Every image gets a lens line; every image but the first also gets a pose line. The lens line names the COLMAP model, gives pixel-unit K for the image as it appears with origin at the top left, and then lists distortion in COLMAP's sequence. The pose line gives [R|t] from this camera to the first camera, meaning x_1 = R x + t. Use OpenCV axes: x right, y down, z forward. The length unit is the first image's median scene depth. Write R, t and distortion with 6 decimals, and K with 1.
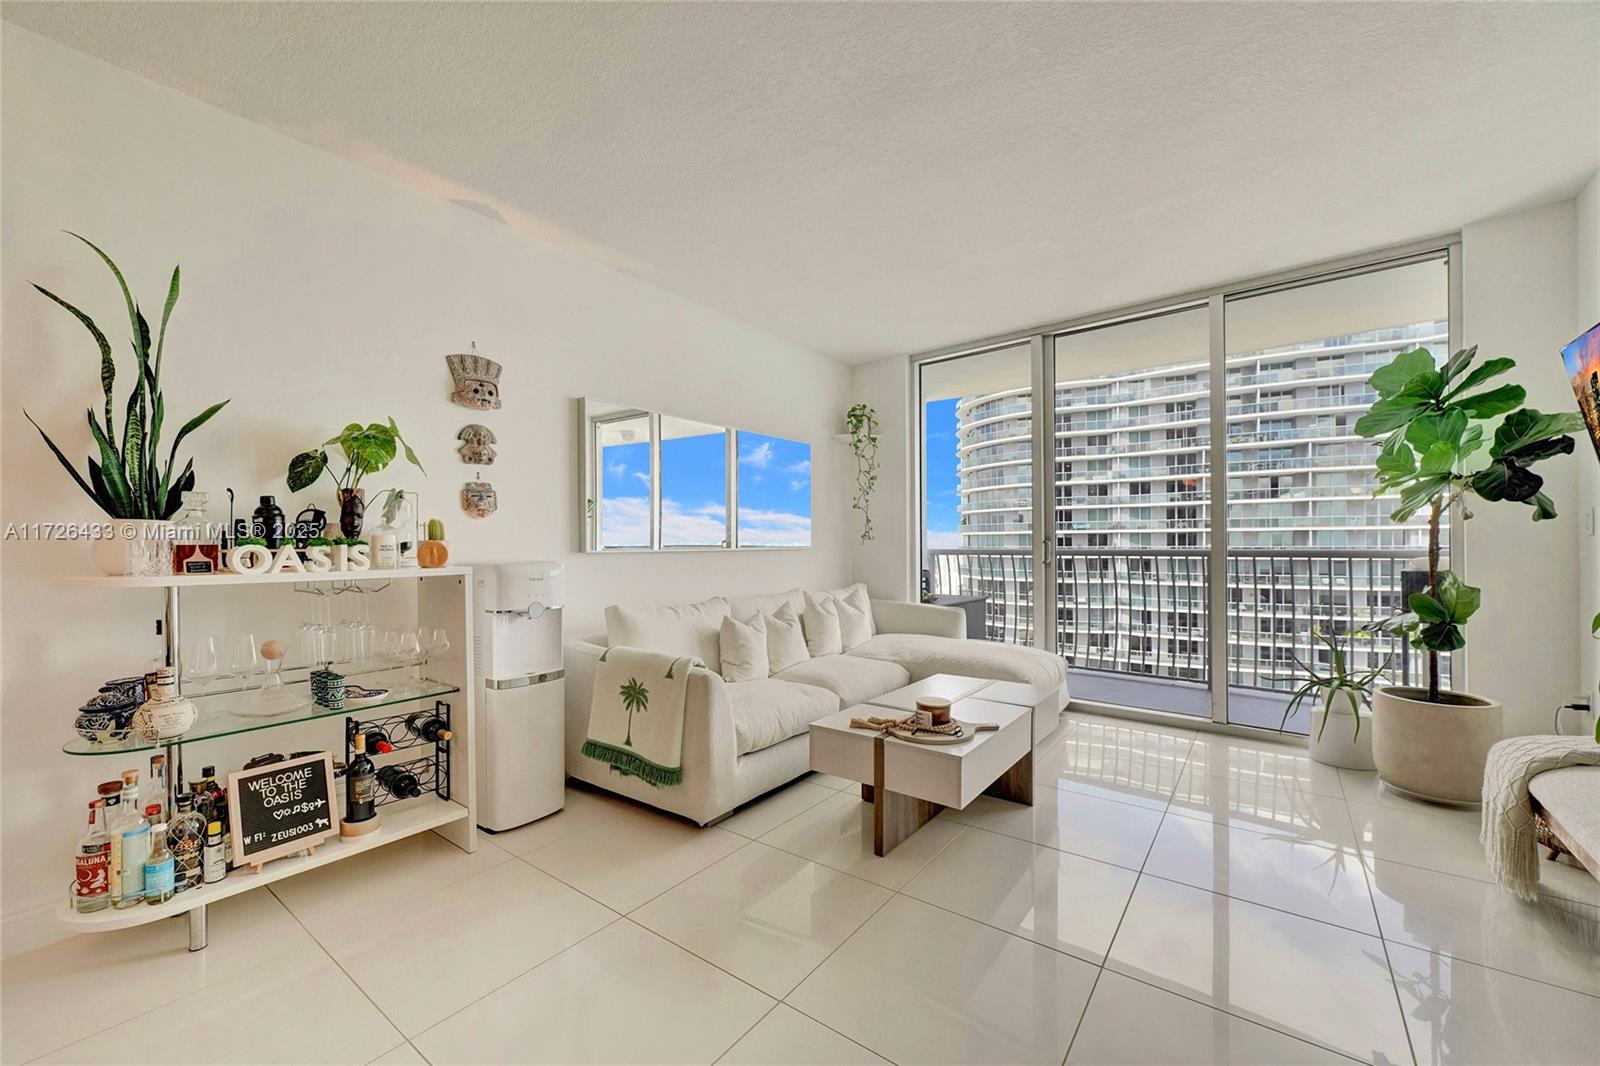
lens RADIAL K [[634.1, 0, 794.5], [0, 634.1, 544.1], [0, 0, 1]] dist [-0.003083, 0.000948]
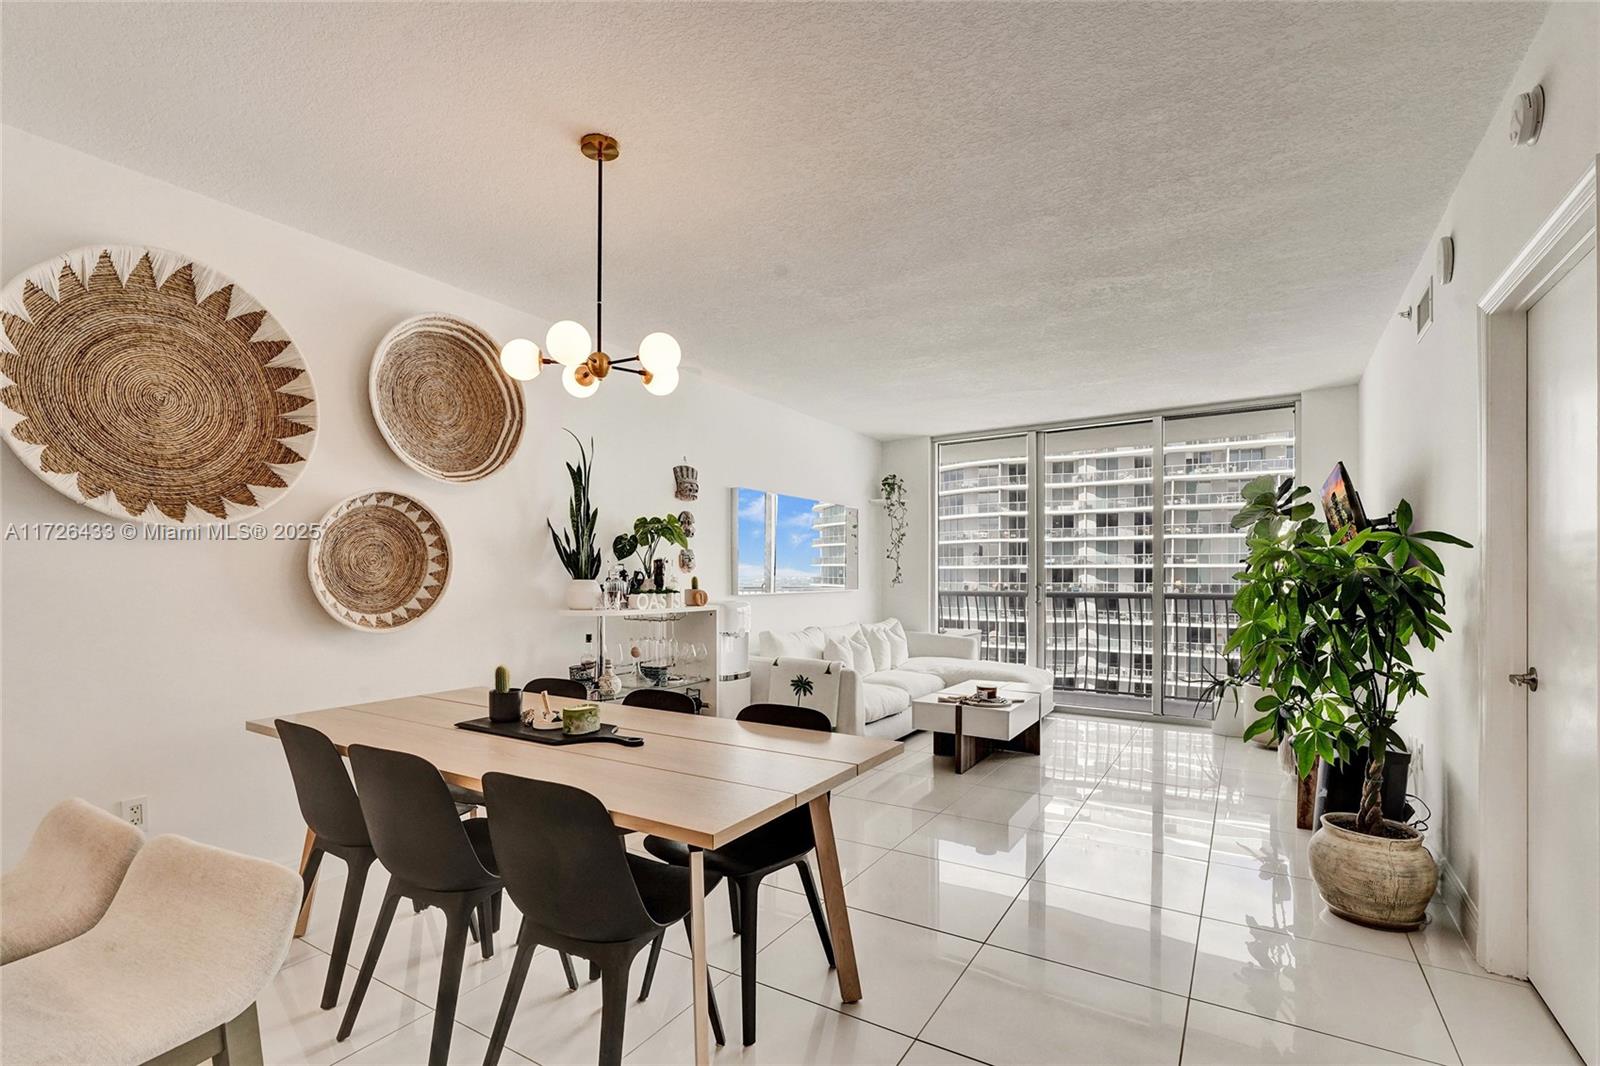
lens RADIAL K [[740.0, 0, 783.4], [0, 740.0, 579.5], [0, 0, 1]] dist [-0.013683, -0.000051]
pose [[0.996269, 0.006135, 0.086087, -0.392776], [-0.006351, 0.999977, 0.002226, -0.028834], [-0.086071, -0.002765, 0.996285, -0.729112]]
